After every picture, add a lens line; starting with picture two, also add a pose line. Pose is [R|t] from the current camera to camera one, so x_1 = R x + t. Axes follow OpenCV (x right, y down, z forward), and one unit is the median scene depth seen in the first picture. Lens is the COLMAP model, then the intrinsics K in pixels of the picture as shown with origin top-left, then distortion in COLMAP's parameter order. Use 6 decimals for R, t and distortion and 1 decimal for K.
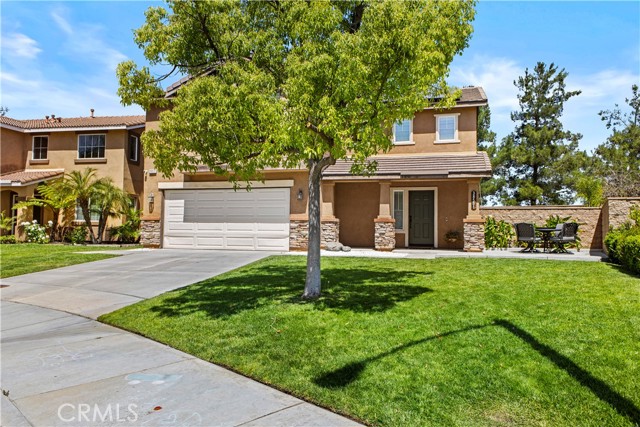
lens RADIAL K [[471.9, 0, 319.7], [0, 471.9, 214.6], [0, 0, 1]] dist [0.011411, 0.001840]
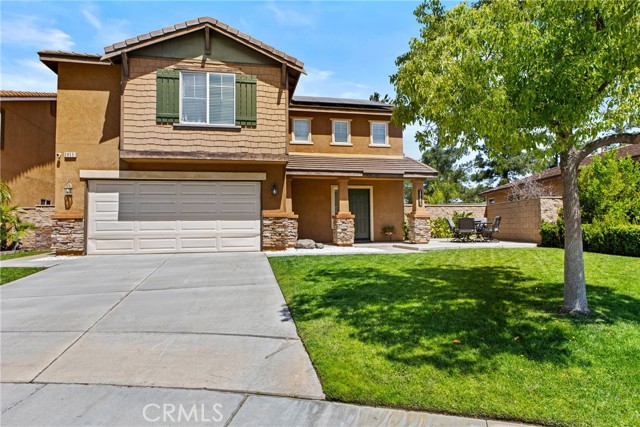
lens RADIAL K [[389.3, 0, 320.3], [0, 389.3, 212.4], [0, 0, 1]] dist [-0.008218, -0.000583]
pose [[0.885521, -0.003255, 0.464587, -0.293742], [0.003798, 0.999993, -0.000231, 0.003288], [-0.464583, 0.001969, 0.885527, 0.262929]]
